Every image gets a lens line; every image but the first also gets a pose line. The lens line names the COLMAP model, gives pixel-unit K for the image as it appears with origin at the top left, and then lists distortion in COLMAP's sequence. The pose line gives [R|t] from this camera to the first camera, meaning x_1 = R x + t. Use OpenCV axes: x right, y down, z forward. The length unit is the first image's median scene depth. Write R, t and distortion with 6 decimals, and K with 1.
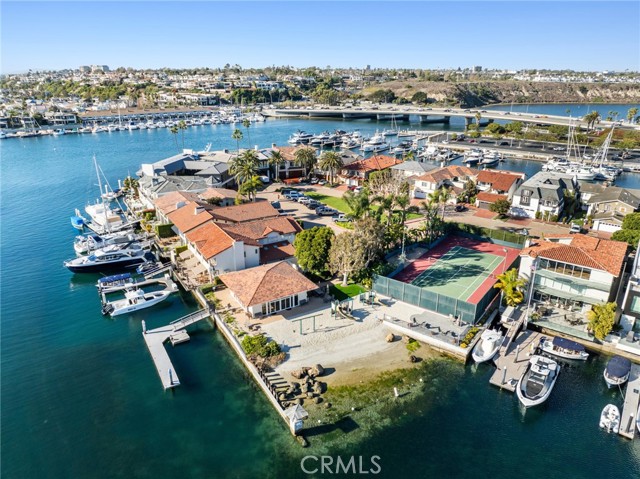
lens RADIAL K [[451.8, 0, 320.0], [0, 451.8, 239.5], [0, 0, 1]] dist [-0.034300, 0.004276]
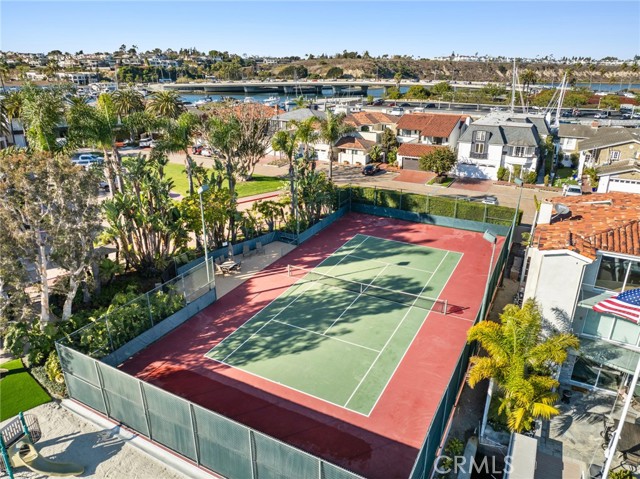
lens RADIAL K [[451.8, 0, 320.0], [0, 451.8, 239.5], [0, 0, 1]] dist [-0.034300, 0.004276]
pose [[0.987435, -0.055692, 0.147885, 0.168059], [0.054397, 0.998437, 0.012790, 0.010192], [-0.148366, -0.004585, 0.988922, 0.471543]]
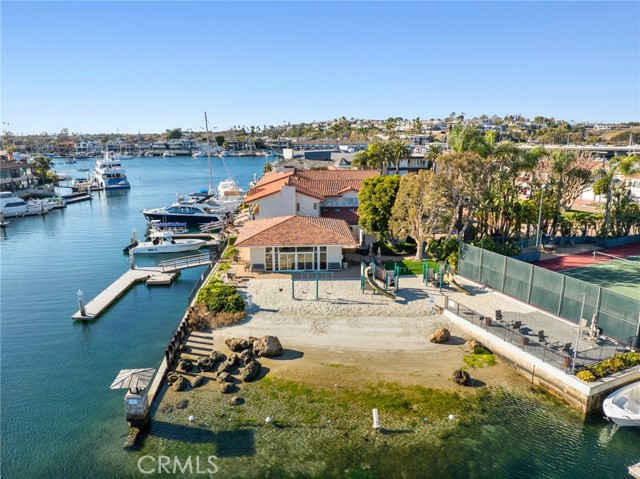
lens RADIAL K [[451.8, 0, 320.0], [0, 451.8, 239.5], [0, 0, 1]] dist [-0.034300, 0.004276]
pose [[0.879518, 0.108561, -0.463317, 0.155921], [-0.166052, 0.982445, -0.085018, 0.103743], [0.445954, 0.151710, 0.882105, 0.270890]]
